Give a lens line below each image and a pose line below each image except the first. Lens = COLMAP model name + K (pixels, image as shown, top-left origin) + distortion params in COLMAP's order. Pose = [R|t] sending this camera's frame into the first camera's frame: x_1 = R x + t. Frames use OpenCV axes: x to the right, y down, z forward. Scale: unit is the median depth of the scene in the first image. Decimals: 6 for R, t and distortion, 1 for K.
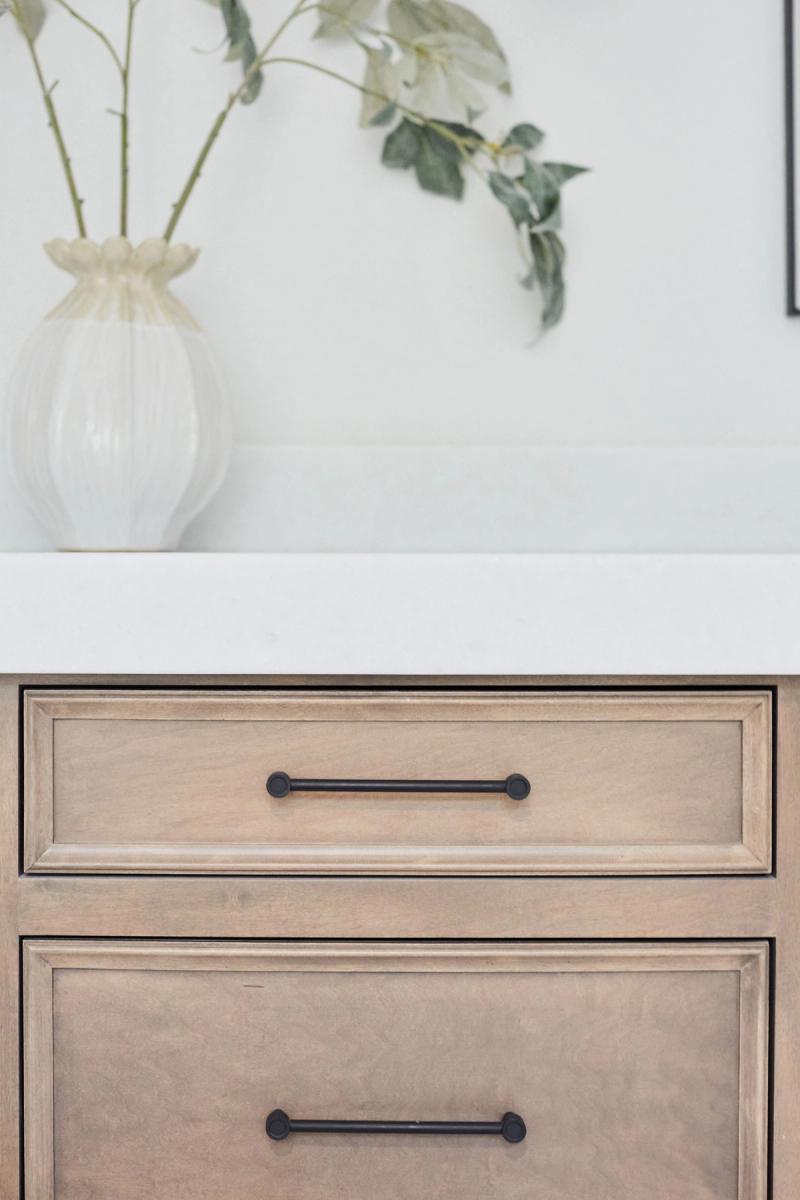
lens RADIAL K [[1880.7, 0, 295.5], [0, 1880.7, 511.5], [0, 0, 1]] dist [-0.104302, 0.000000]
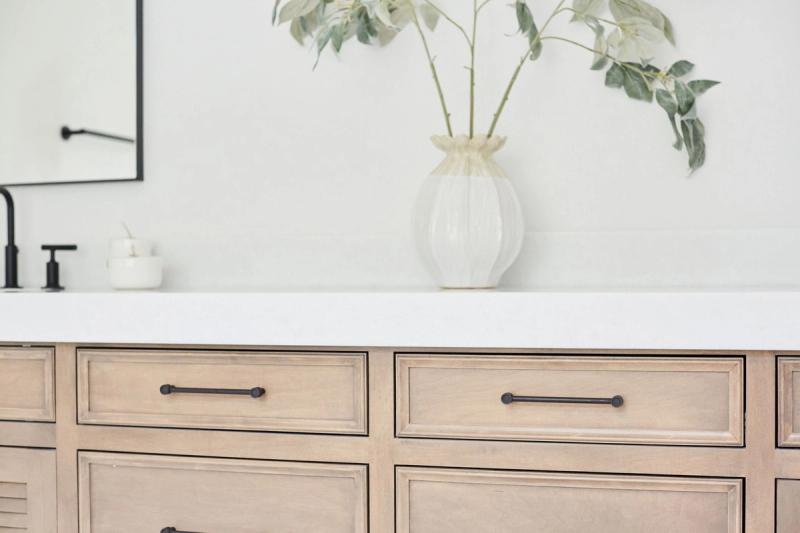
lens RADIAL K [[1253.8, 0, 370.7], [0, 1253.8, 264.2], [0, 0, 1]] dist [-0.104302, 0.000000]
pose [[0.956210, -0.010397, -0.292497, 0.262273], [0.015365, 0.999774, 0.014691, -0.033225], [0.292278, -0.018542, 0.956154, -0.426035]]
